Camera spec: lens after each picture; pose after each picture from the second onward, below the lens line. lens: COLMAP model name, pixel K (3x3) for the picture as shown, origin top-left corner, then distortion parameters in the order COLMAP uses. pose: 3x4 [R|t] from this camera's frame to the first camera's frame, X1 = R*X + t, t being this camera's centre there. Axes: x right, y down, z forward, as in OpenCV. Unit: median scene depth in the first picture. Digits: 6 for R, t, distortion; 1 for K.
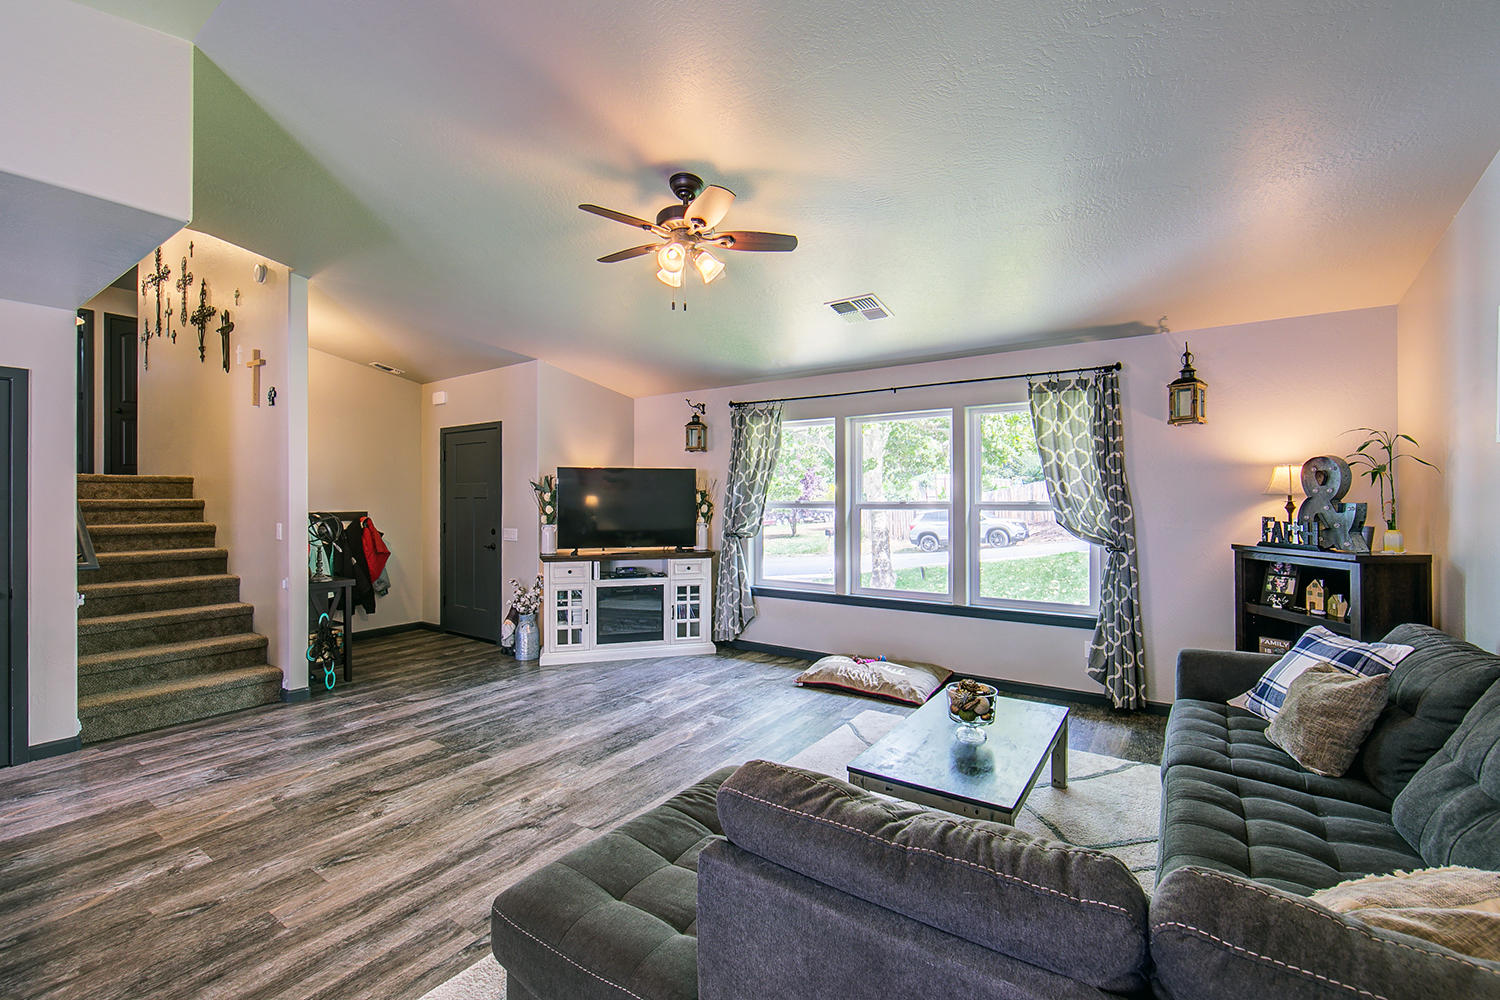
lens RADIAL K [[649.0, 0, 764.8], [0, 649.0, 500.4], [0, 0, 1]] dist [-0.006786, 0.000858]
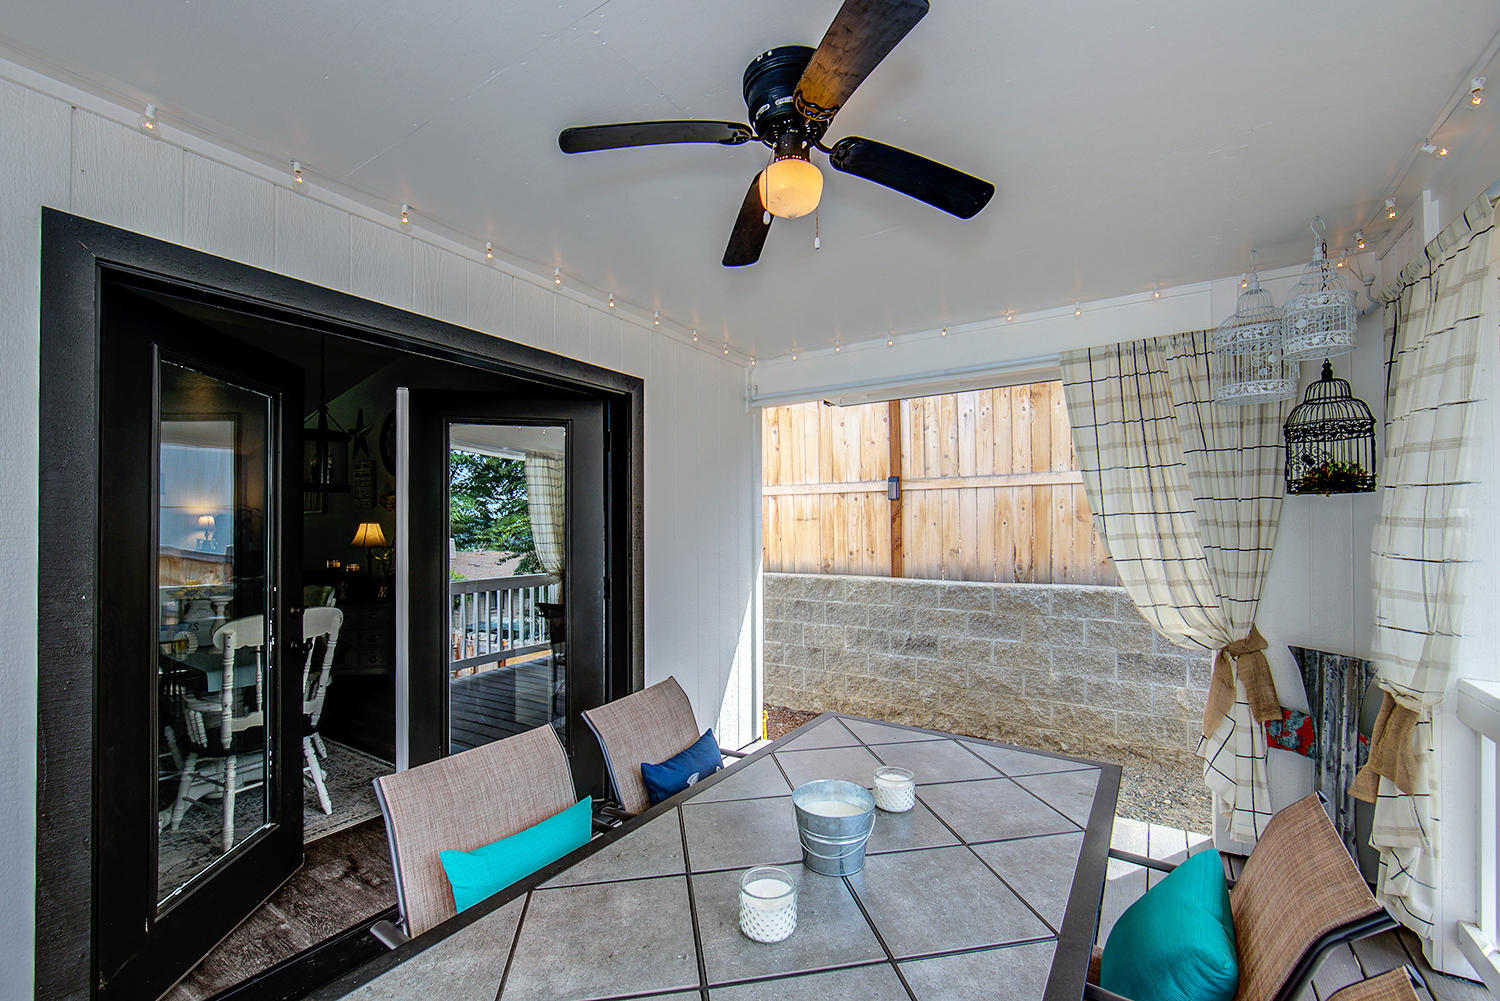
lens RADIAL K [[625.6, 0, 751.8], [0, 625.6, 512.5], [0, 0, 1]] dist [-0.012586, 0.003184]
pose [[-0.007609, 0.021918, 0.999731, -1.142550], [0.008810, 0.999722, -0.021851, -0.002483], [-0.999932, 0.008642, -0.007800, -0.766369]]
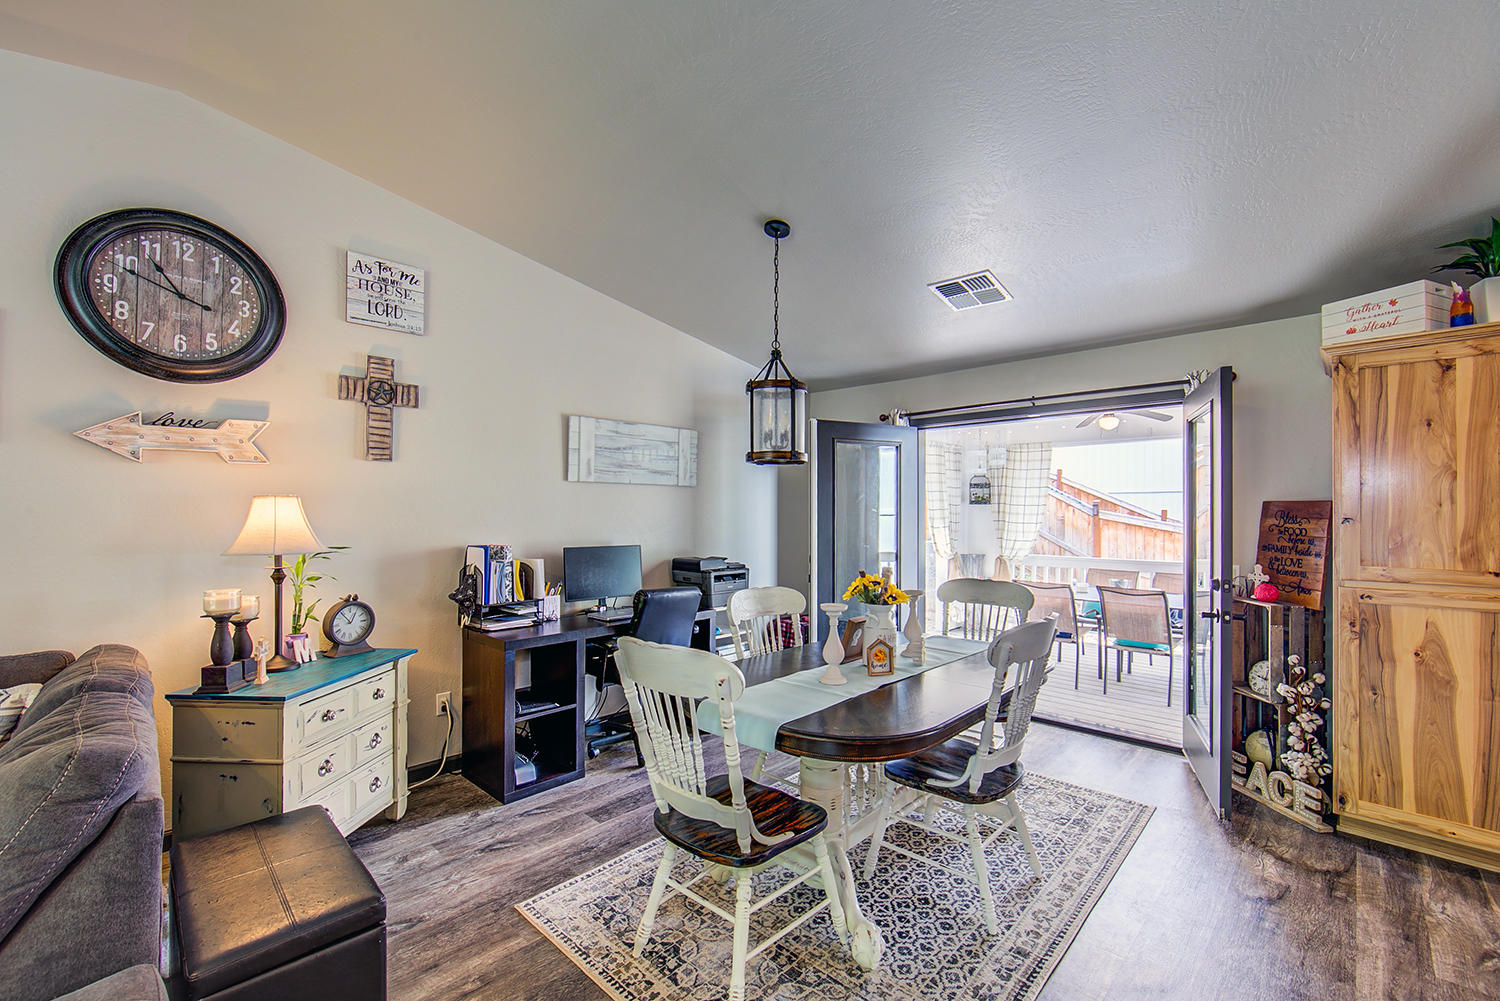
lens RADIAL K [[625.6, 0, 759.9], [0, 625.6, 507.6], [0, 0, 1]] dist [-0.012586, 0.003184]
pose [[-0.986910, 0.000341, 0.161272, -0.351660], [-0.001162, 0.999957, -0.009224, -0.000048], [-0.161268, -0.009291, -0.986867, 0.463753]]
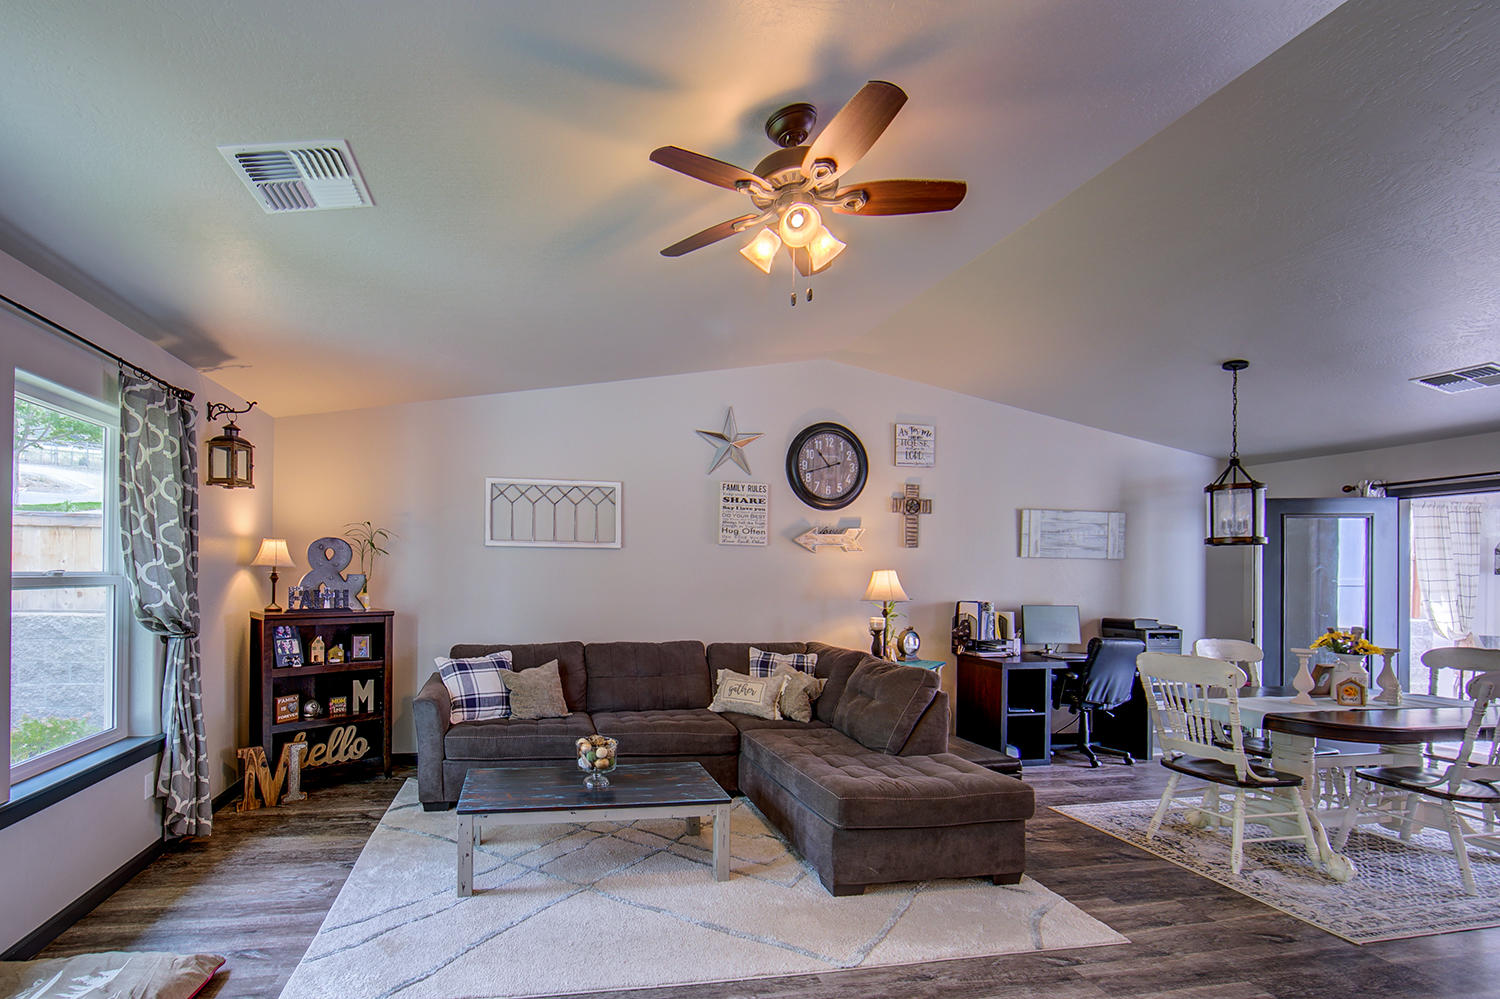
lens RADIAL K [[625.6, 0, 666.7], [0, 625.6, 568.6], [0, 0, 1]] dist [-0.012586, 0.003184]
pose [[-0.702615, -0.000893, 0.711570, -0.322303], [-0.012020, 0.999871, -0.010613, -0.001963], [-0.711469, -0.016010, -0.702535, 0.952781]]
